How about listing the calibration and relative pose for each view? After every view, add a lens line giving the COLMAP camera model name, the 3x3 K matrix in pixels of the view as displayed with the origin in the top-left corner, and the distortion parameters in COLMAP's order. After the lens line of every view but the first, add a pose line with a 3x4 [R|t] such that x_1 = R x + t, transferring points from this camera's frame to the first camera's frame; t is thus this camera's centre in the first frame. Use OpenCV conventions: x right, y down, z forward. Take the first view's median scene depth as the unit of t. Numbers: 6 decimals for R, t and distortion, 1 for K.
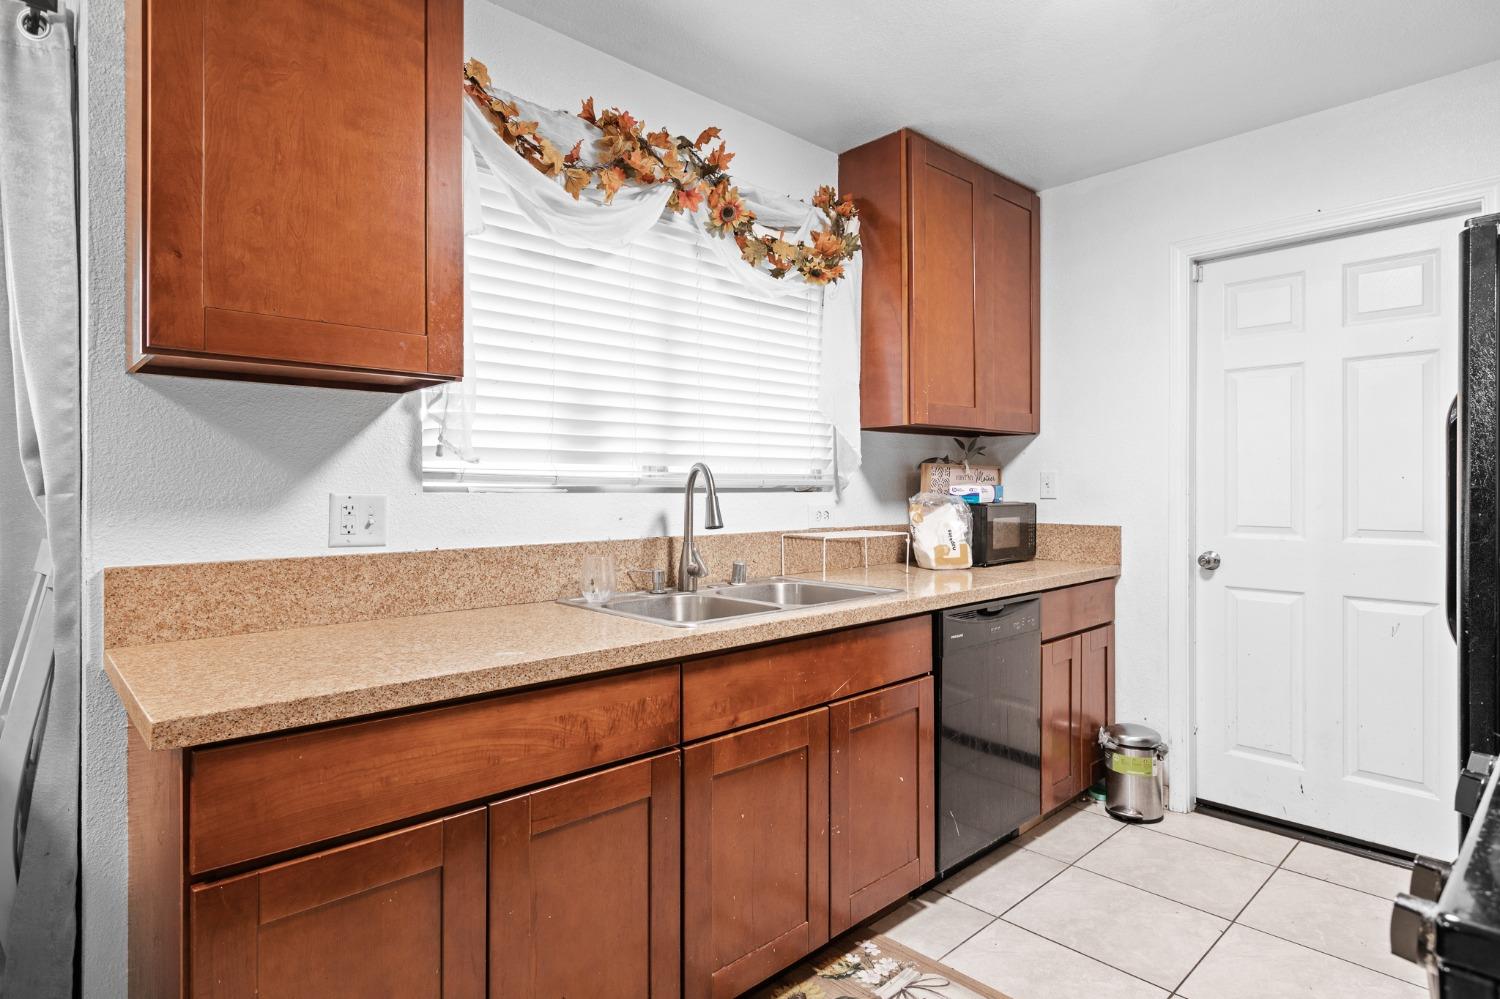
lens RADIAL K [[796.3, 0, 748.4], [0, 796.3, 491.1], [0, 0, 1]] dist [-0.001323, -0.000789]
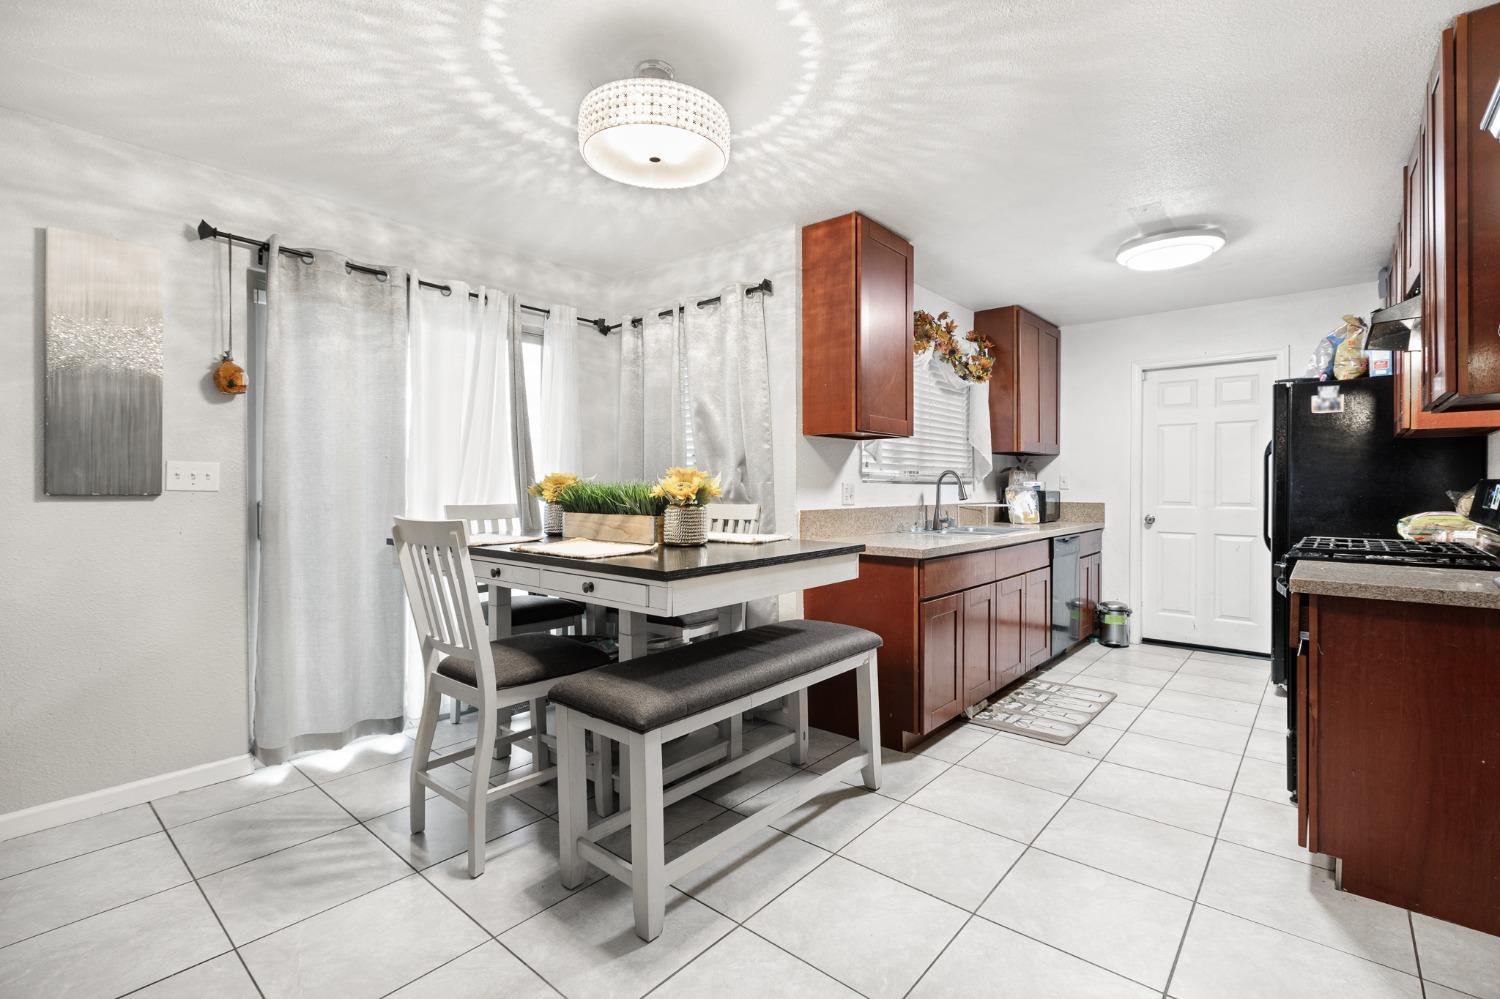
lens RADIAL K [[674.0, 0, 752.0], [0, 674.0, 496.4], [0, 0, 1]] dist [-0.001201, -0.000063]
pose [[0.994493, 0.000445, 0.104797, -0.615345], [-0.001456, 0.999953, 0.009564, 0.014287], [-0.104788, -0.009664, 0.994448, -0.605683]]
